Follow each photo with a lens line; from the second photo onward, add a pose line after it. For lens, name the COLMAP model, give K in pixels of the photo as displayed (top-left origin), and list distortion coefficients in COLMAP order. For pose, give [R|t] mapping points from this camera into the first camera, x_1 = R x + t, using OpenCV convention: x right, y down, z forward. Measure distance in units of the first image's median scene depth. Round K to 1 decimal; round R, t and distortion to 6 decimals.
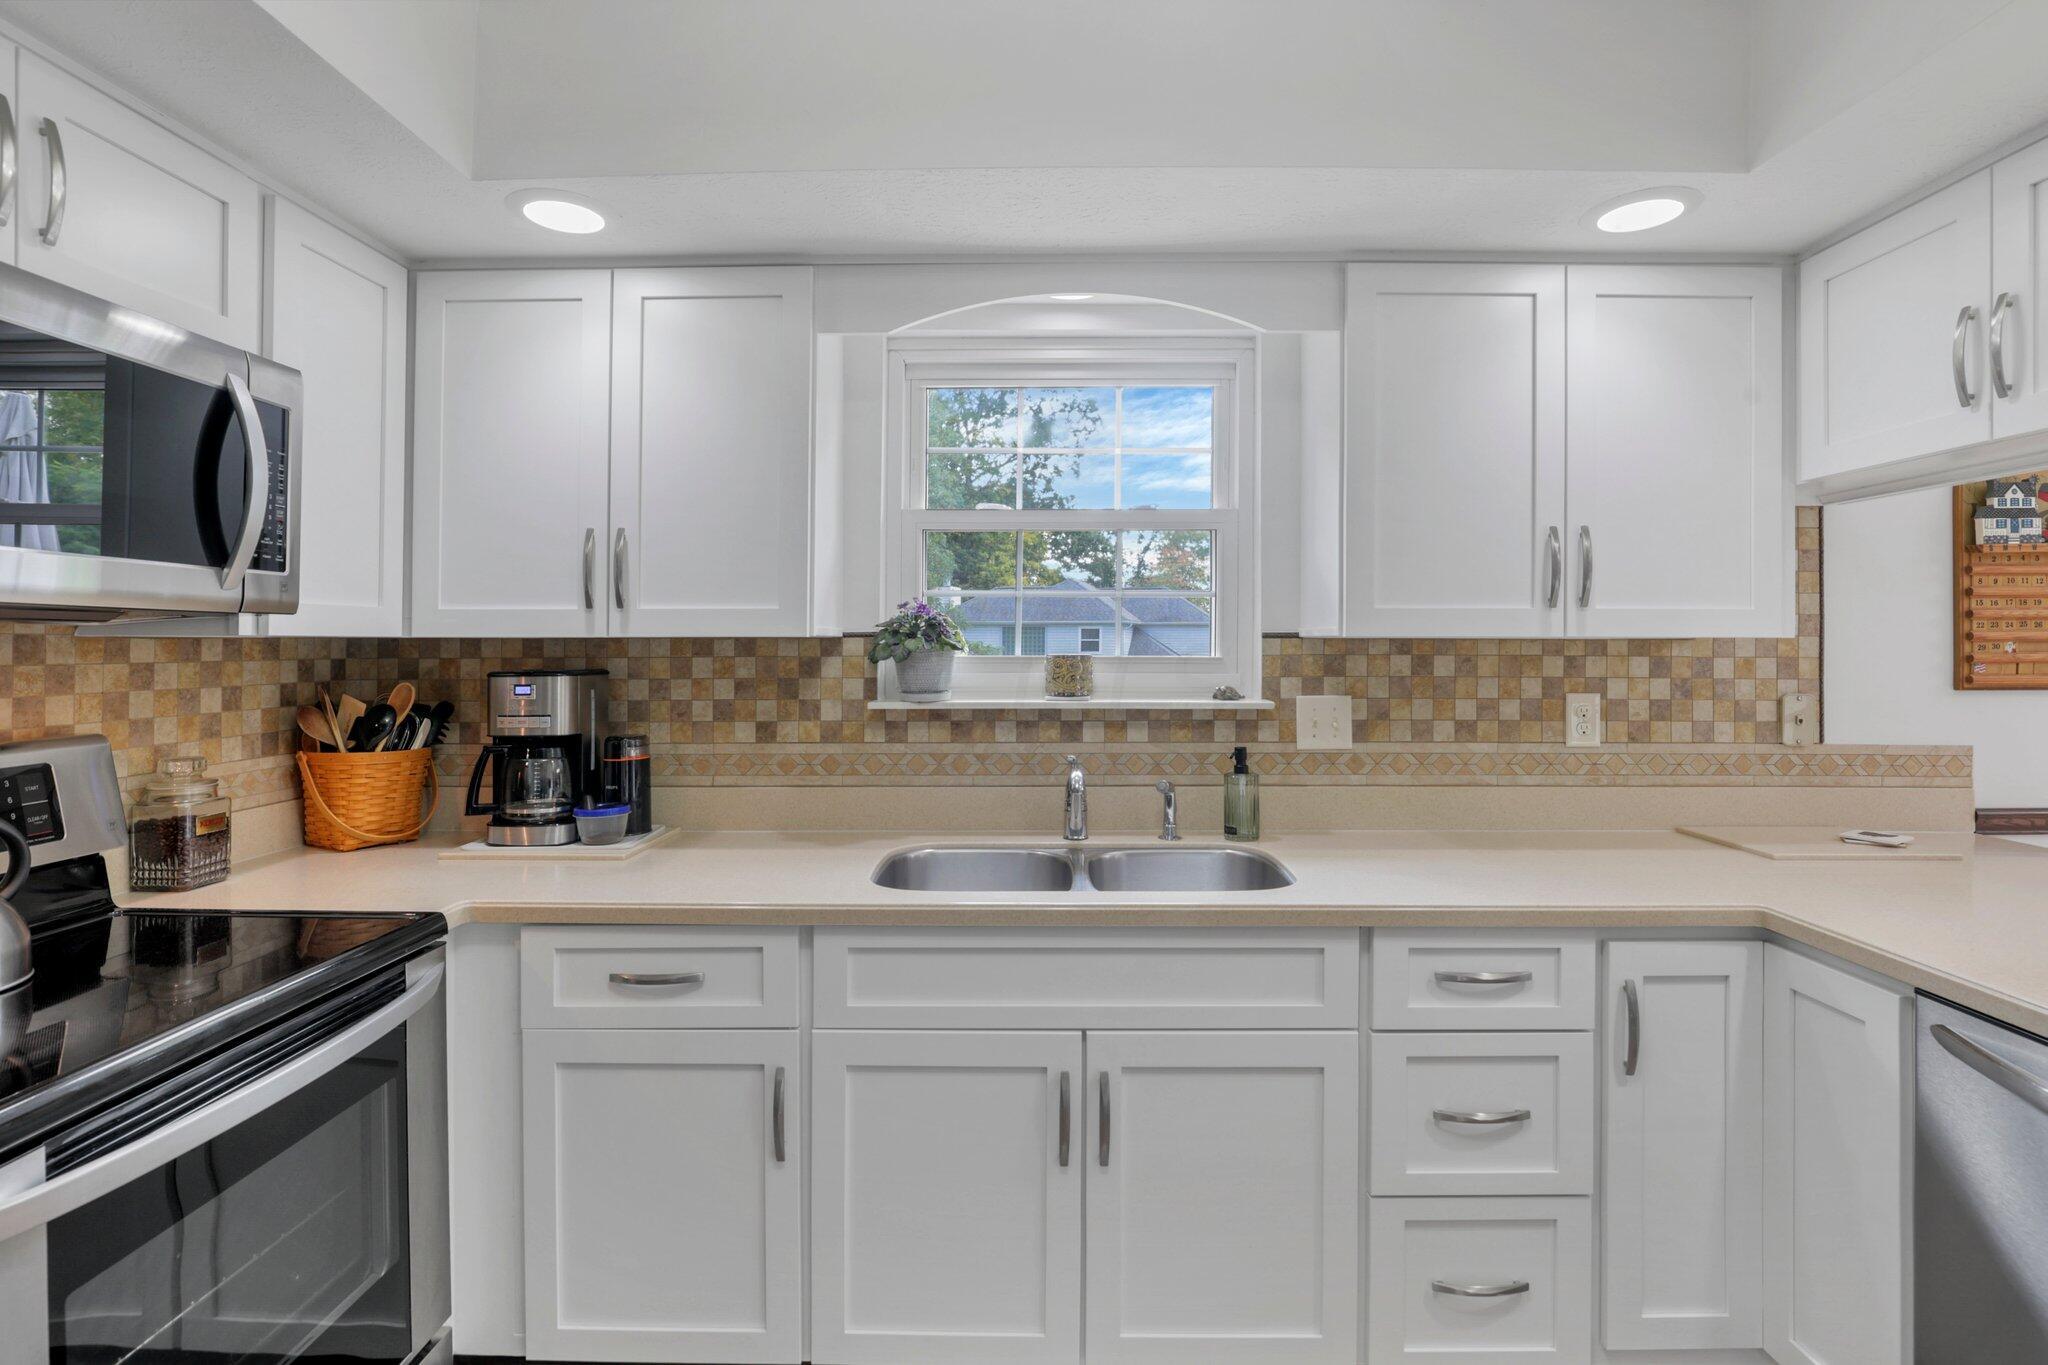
lens RADIAL K [[979.0, 0, 1032.1], [0, 979.0, 648.5], [0, 0, 1]] dist [-0.018460, -0.000487]
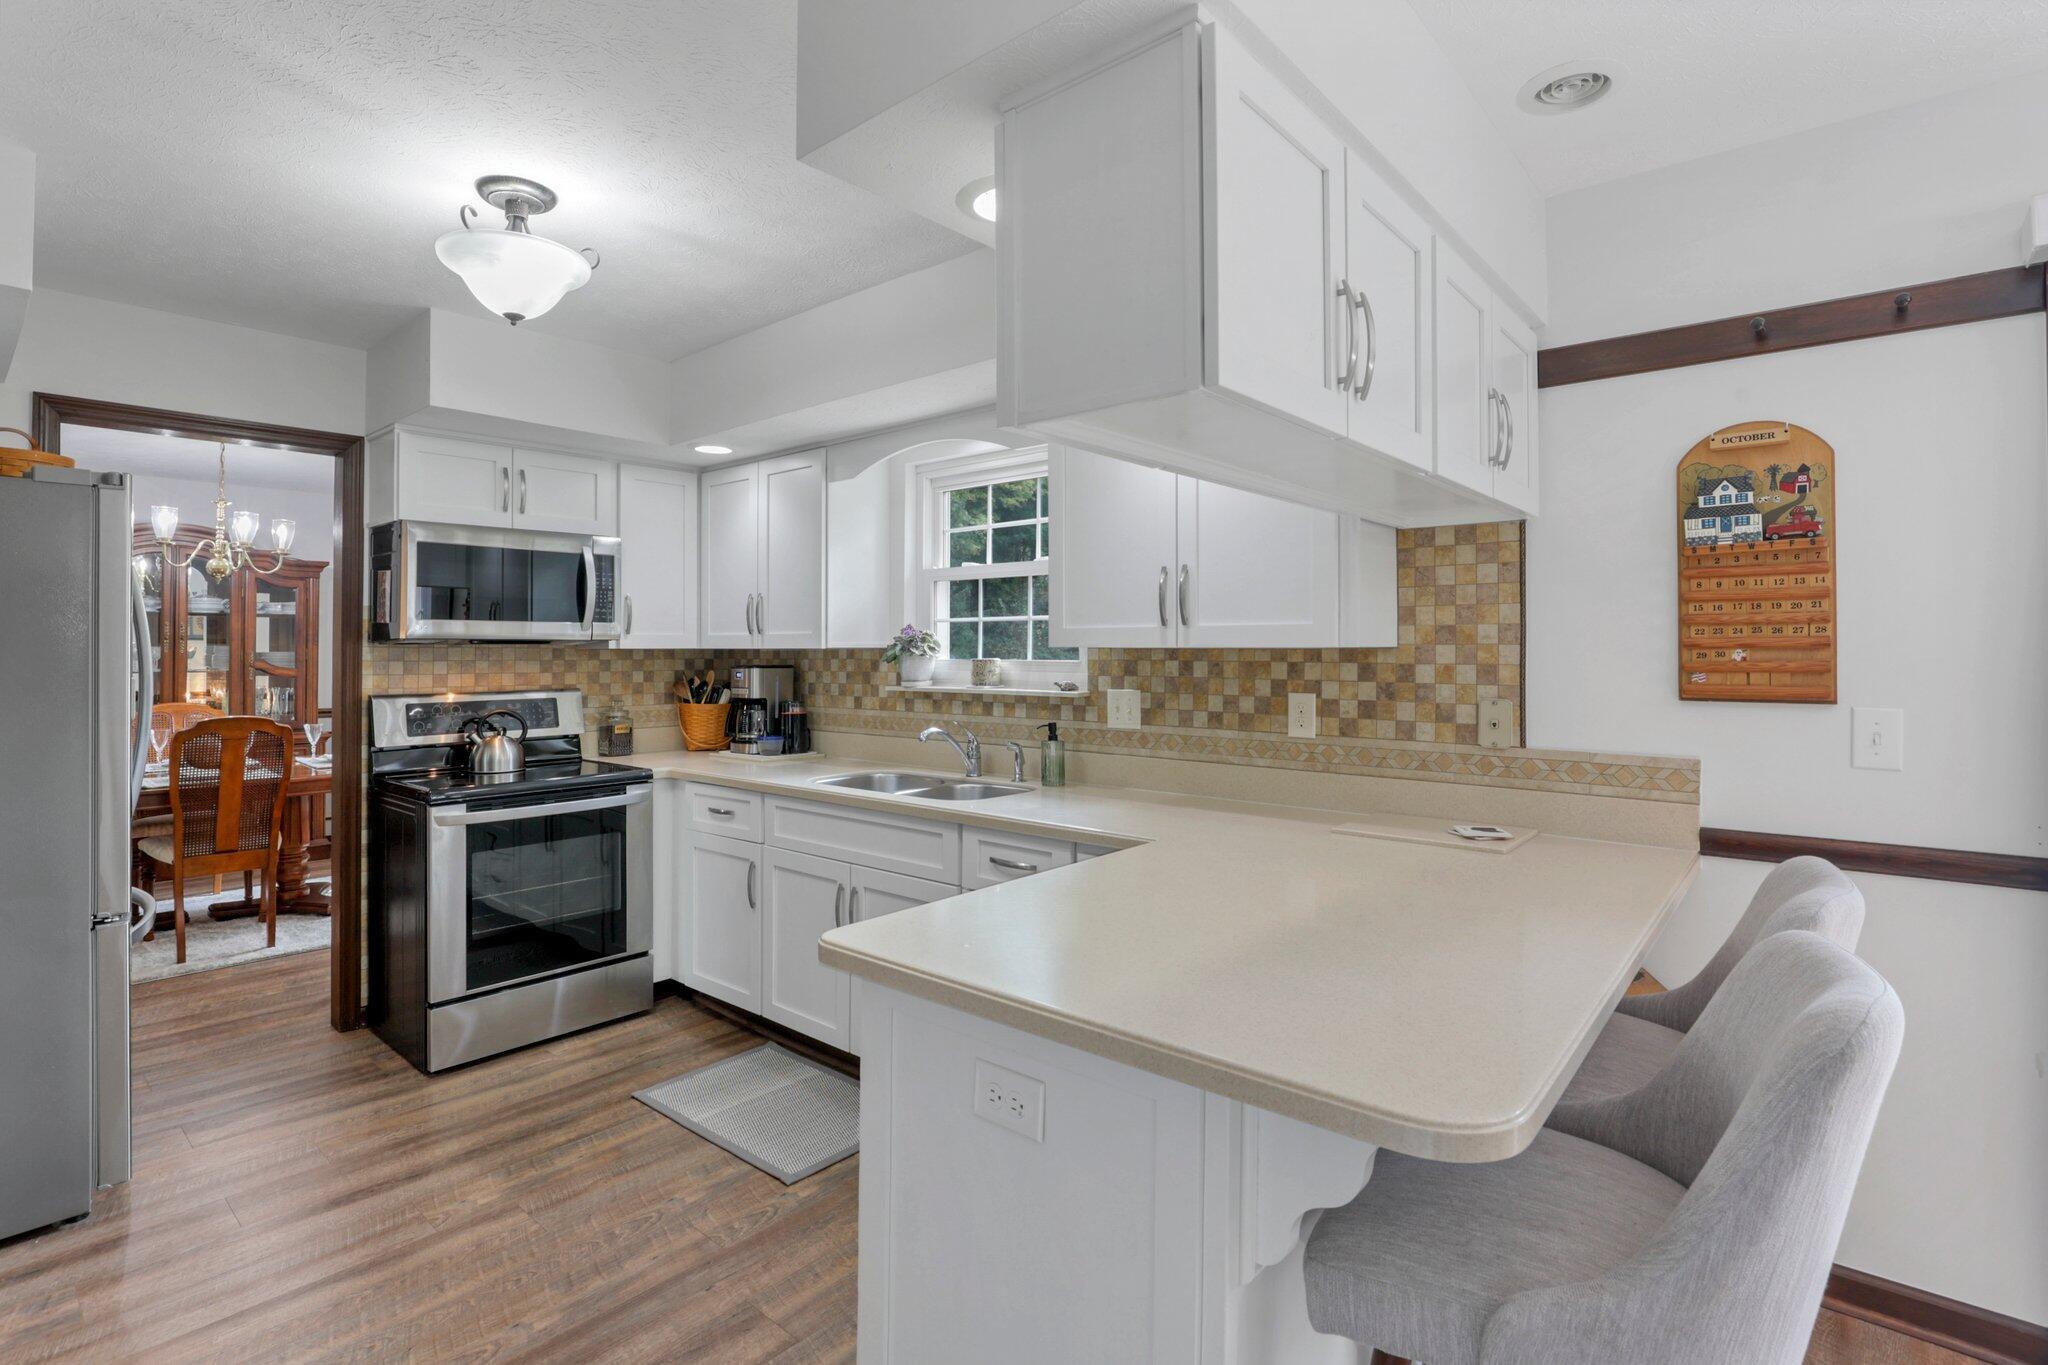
lens RADIAL K [[979.0, 0, 1068.6], [0, 979.0, 647.7], [0, 0, 1]] dist [-0.018460, -0.000487]
pose [[0.781213, -0.002757, -0.624259, 1.107536], [-0.003250, 0.999959, -0.008484, 0.001116], [0.624256, 0.008656, 0.781172, -0.129064]]
